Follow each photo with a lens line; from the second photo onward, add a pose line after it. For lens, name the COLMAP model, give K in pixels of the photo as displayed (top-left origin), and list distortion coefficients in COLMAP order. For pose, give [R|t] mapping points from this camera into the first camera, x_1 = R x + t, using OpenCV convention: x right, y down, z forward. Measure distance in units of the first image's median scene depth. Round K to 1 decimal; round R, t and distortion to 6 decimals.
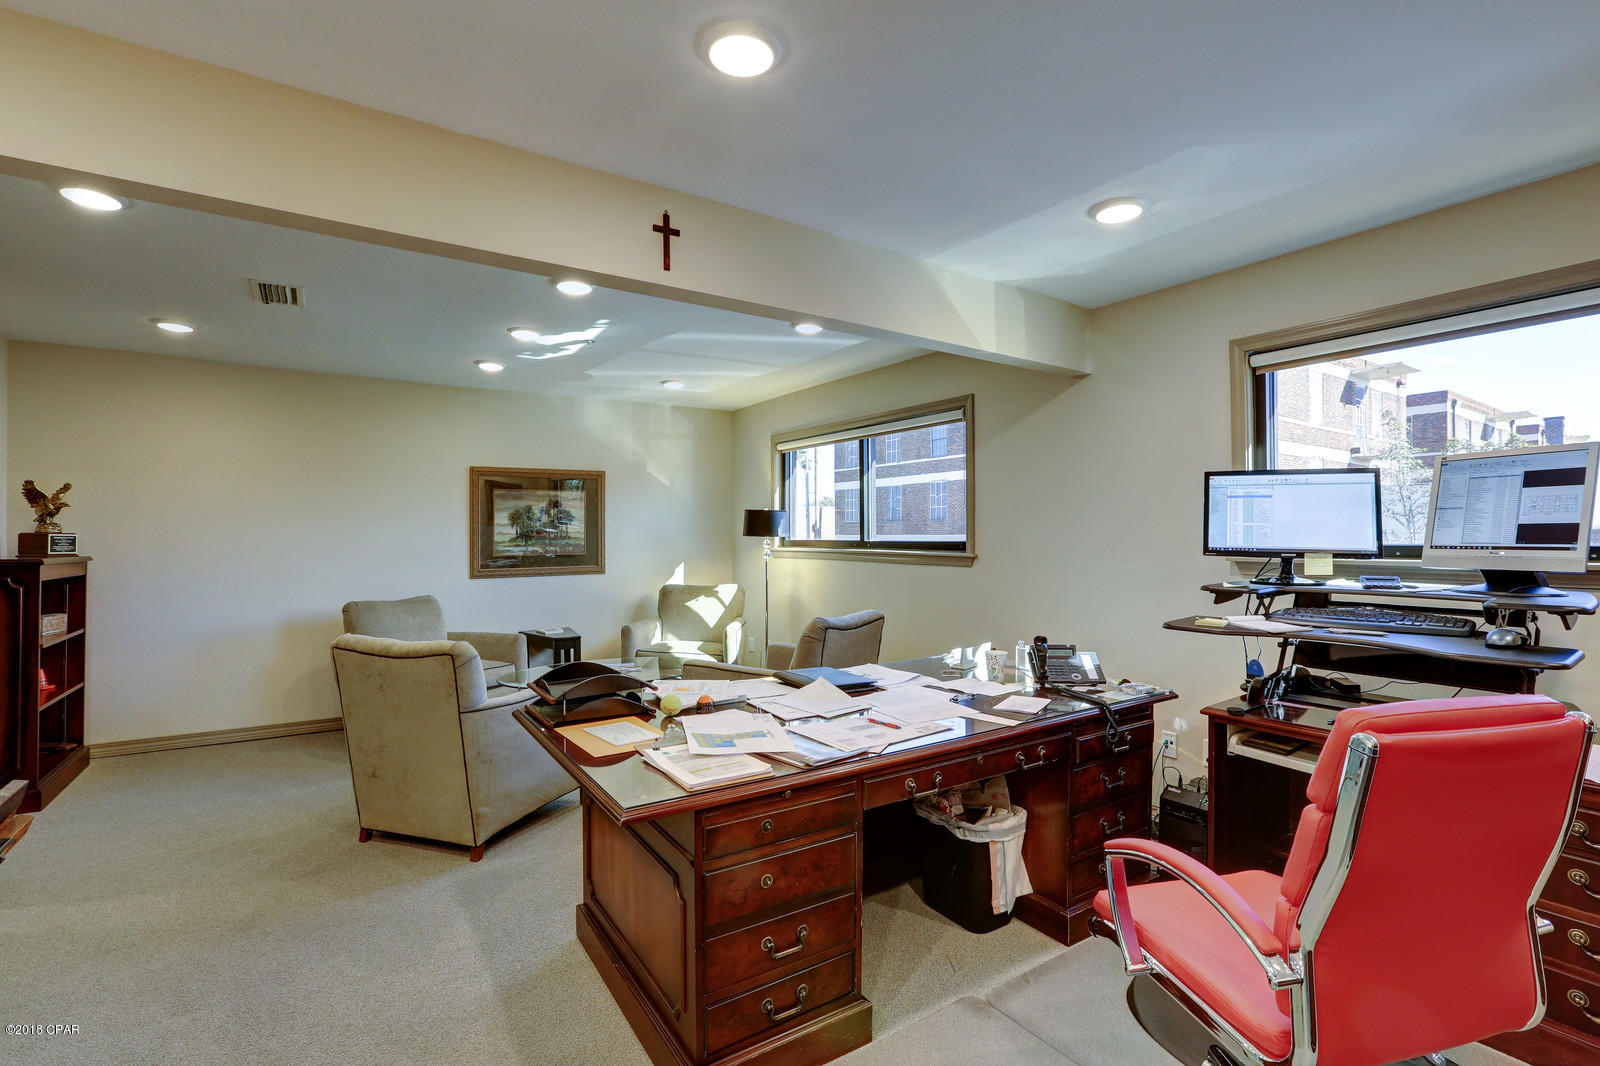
lens RADIAL K [[740.2, 0, 800.0], [0, 740.2, 533.0], [0, 0, 1]] dist [0.000232, -0.000009]
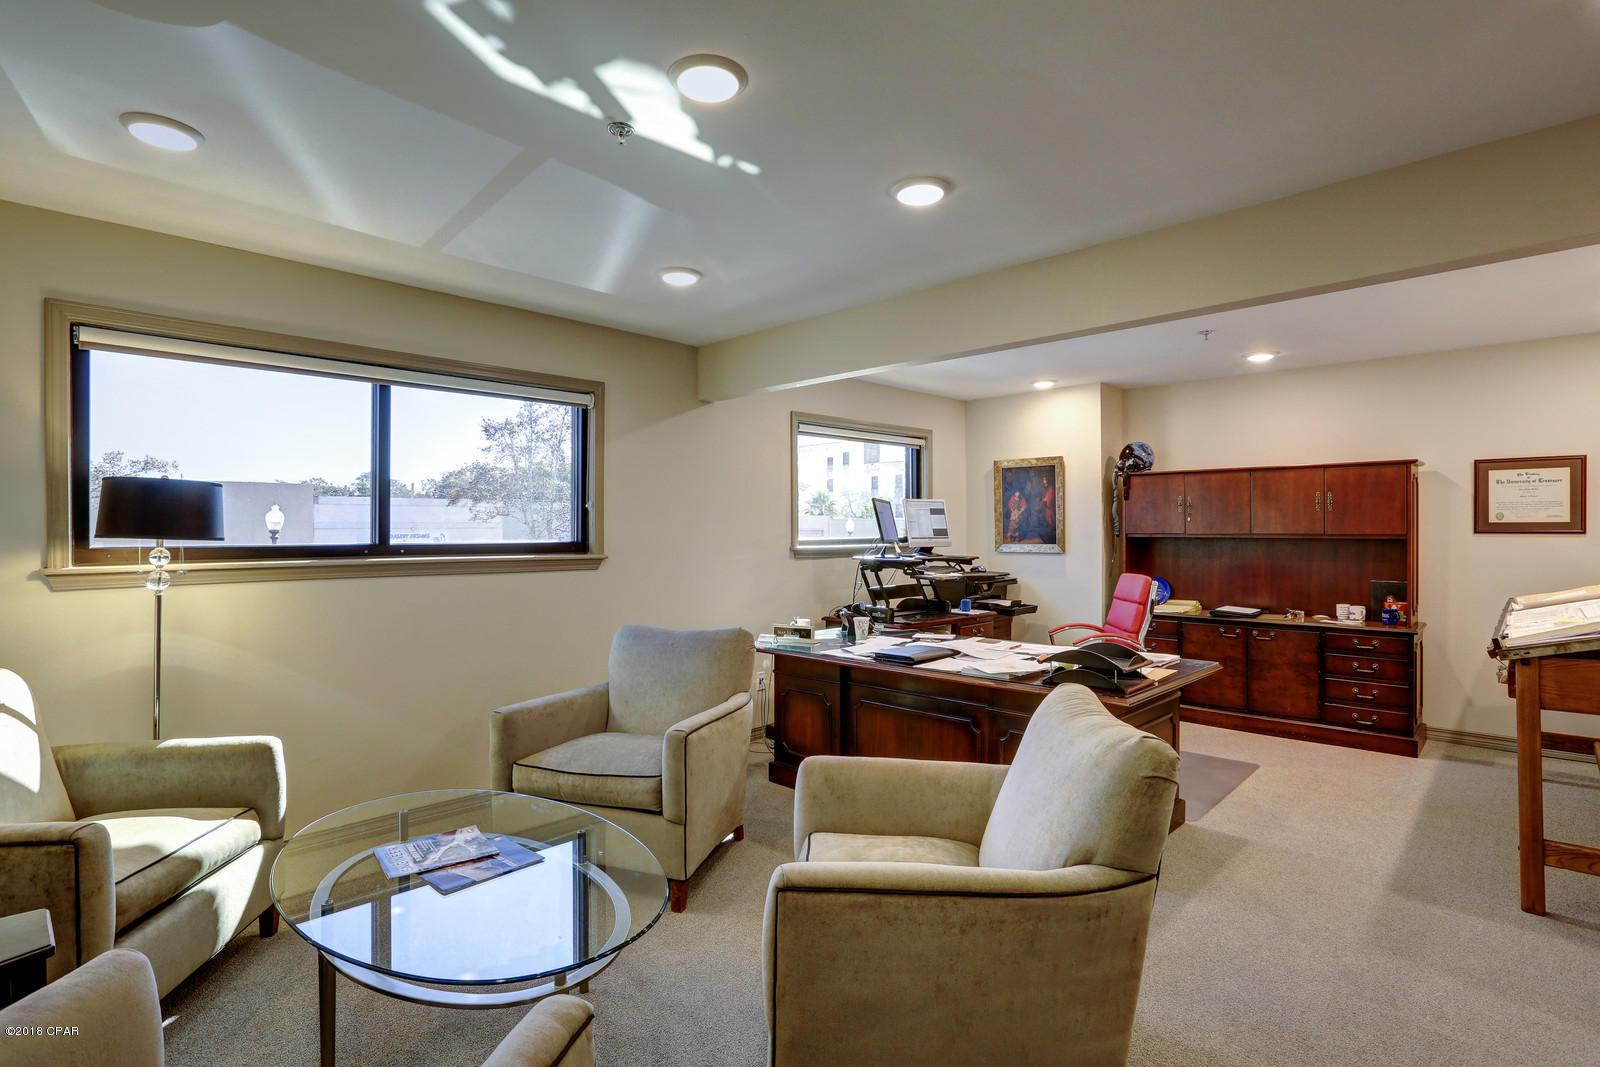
lens RADIAL K [[791.8, 0, 800.0], [0, 791.8, 533.5], [0, 0, 1]] dist [-0.002334, -0.000438]
pose [[-0.207959, 0.021692, 0.977897, -0.763852], [0.015234, 0.999705, -0.018936, 0.022921], [-0.978019, 0.010960, -0.208228, 0.926811]]
